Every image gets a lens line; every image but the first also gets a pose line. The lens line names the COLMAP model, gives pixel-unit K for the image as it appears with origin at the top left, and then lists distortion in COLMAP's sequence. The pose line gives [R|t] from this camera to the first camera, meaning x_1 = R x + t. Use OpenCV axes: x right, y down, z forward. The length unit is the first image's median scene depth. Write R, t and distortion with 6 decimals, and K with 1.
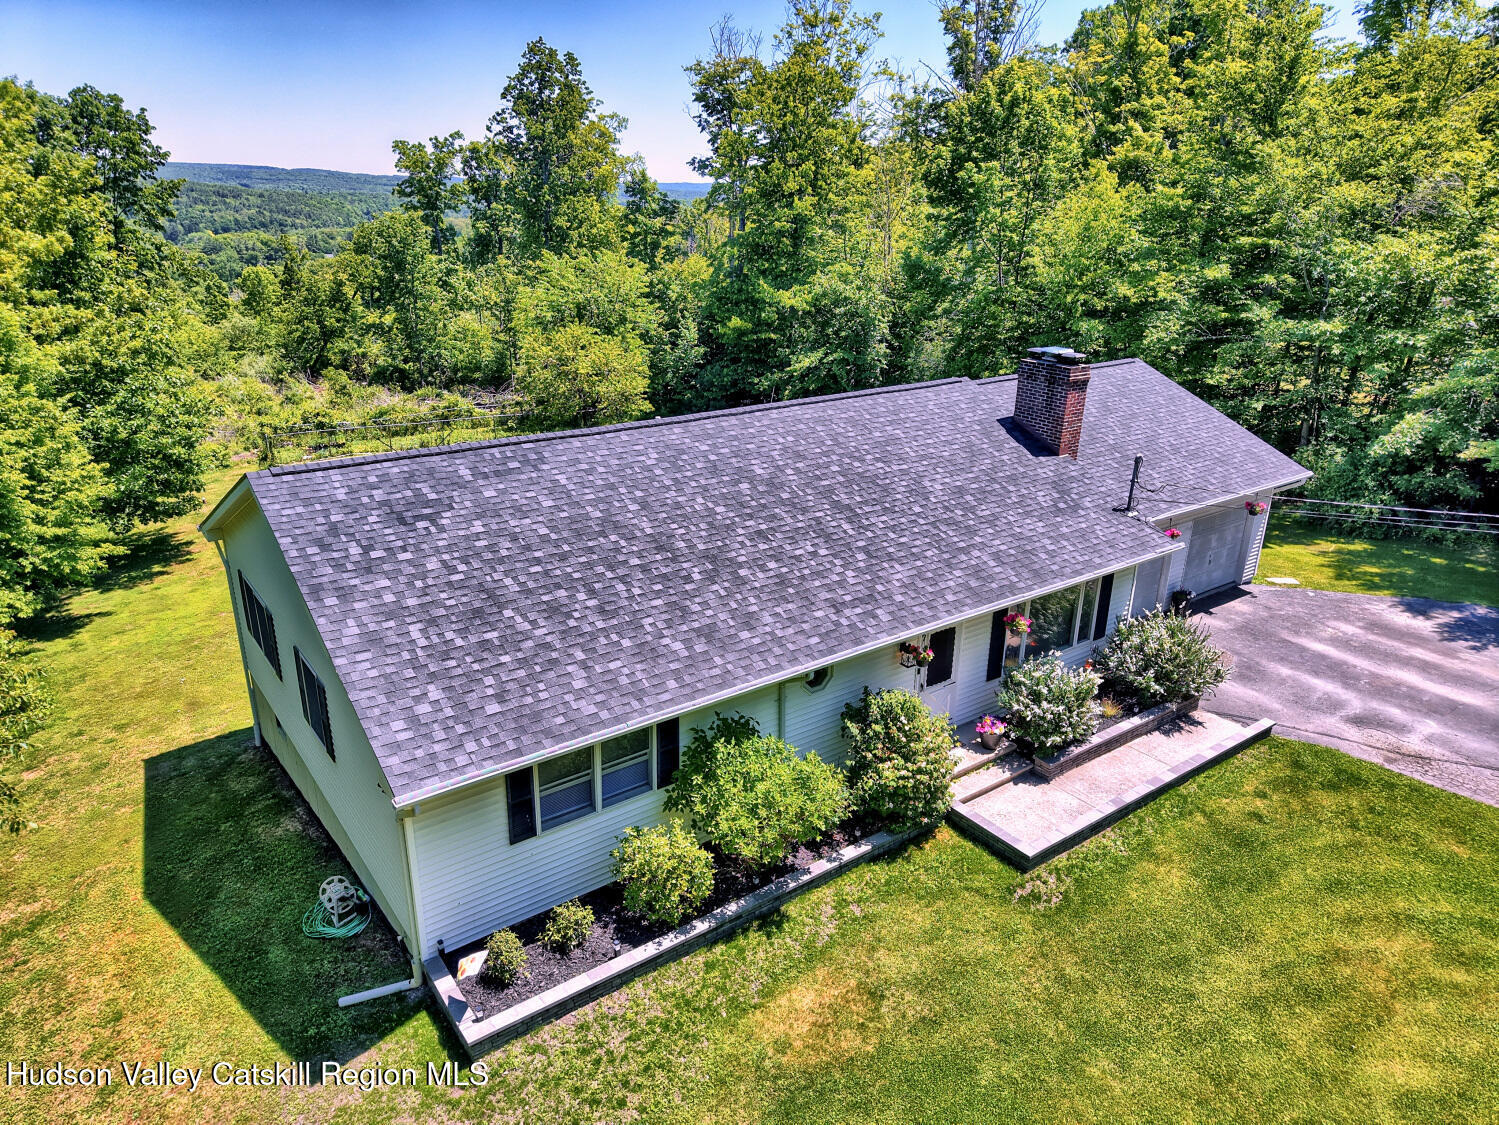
lens RADIAL K [[1019.2, 0, 749.5], [0, 1019.2, 562.5], [0, 0, 1]] dist [0.012399, -0.019768]
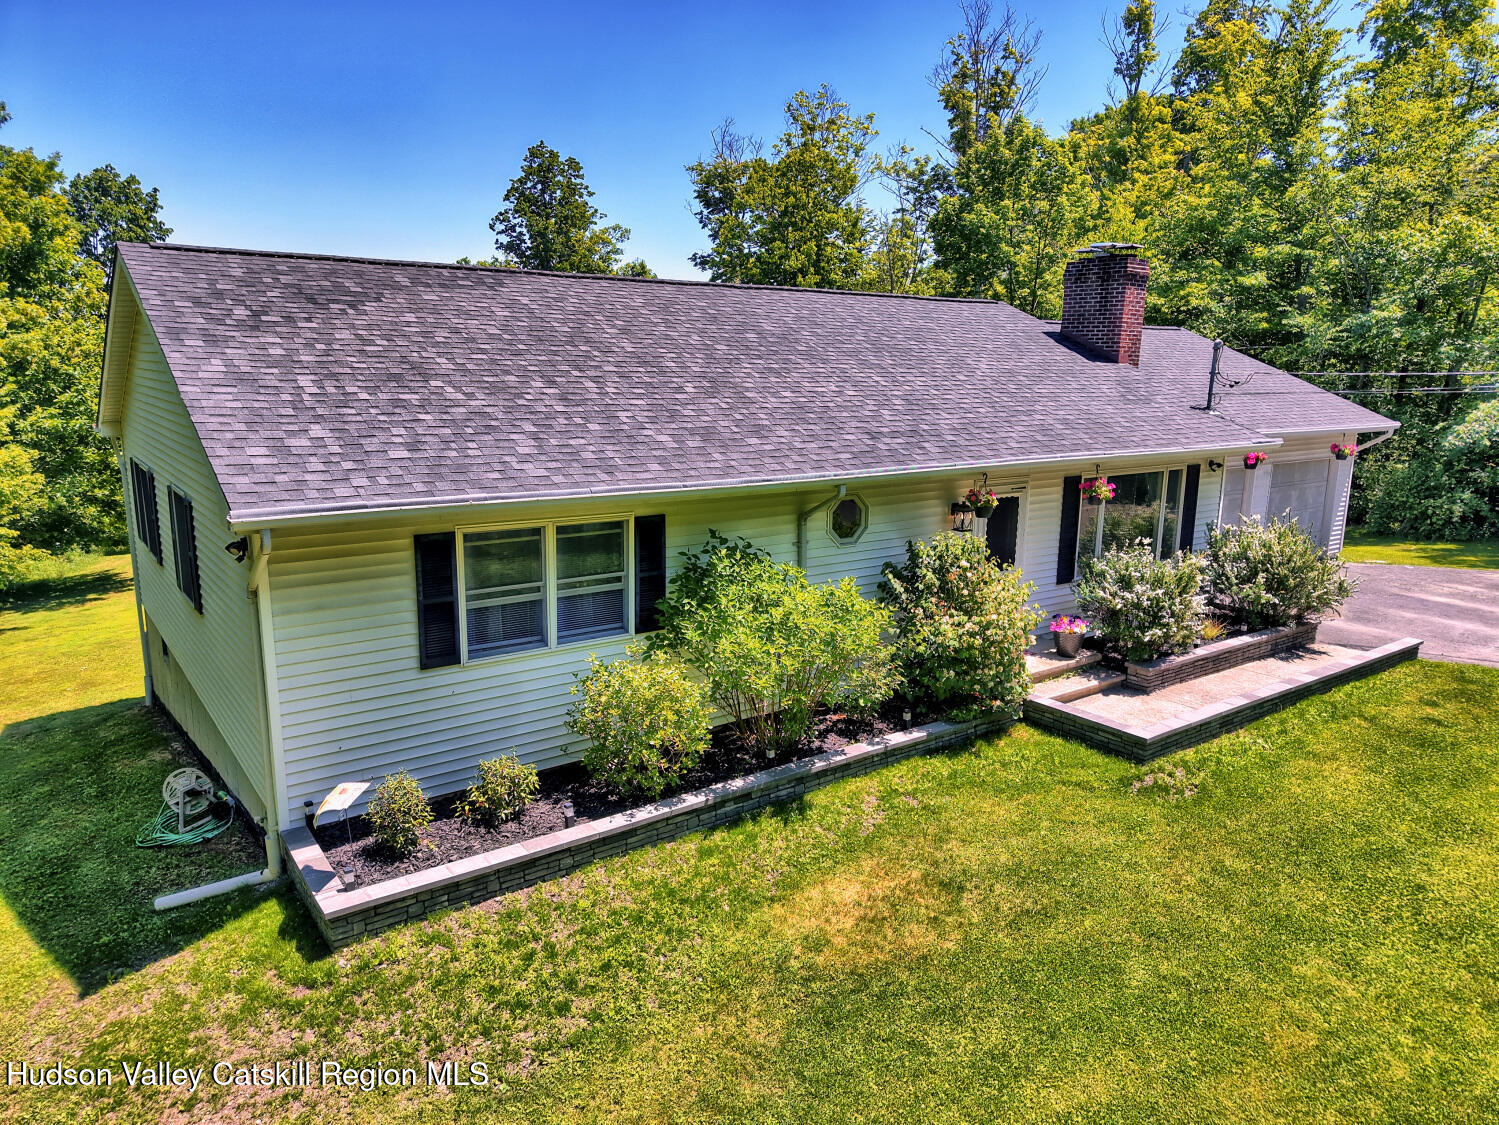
lens RADIAL K [[1019.2, 0, 749.5], [0, 1019.2, 562.5], [0, 0, 1]] dist [0.012399, -0.019768]
pose [[0.999991, -0.004040, -0.001132, -0.006783], [0.003808, 0.987225, -0.159289, 0.277004], [0.001761, 0.159284, 0.987231, 0.261179]]
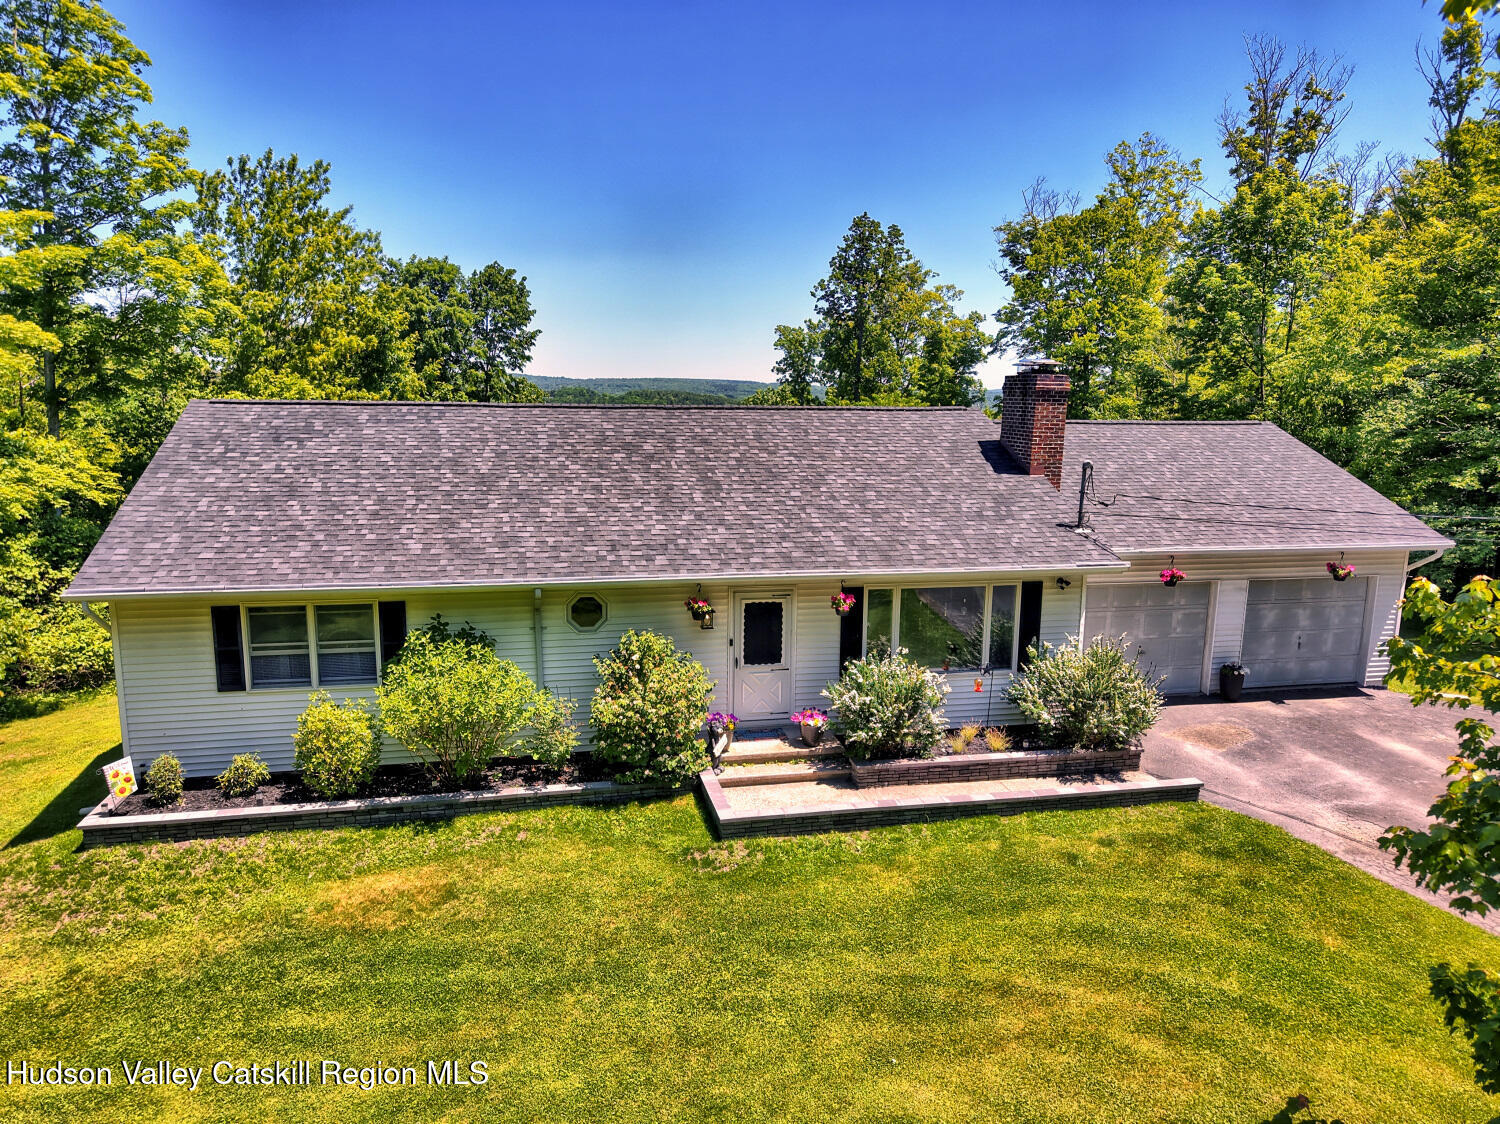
lens RADIAL K [[1010.3, 0, 746.3], [0, 1010.3, 573.7], [0, 0, 1]] dist [0.006218, -0.008376]
pose [[0.911374, 0.068045, -0.405914, 0.626572], [-0.140121, 0.978621, -0.150555, 0.207196], [0.386992, 0.194089, 0.901425, 0.188737]]
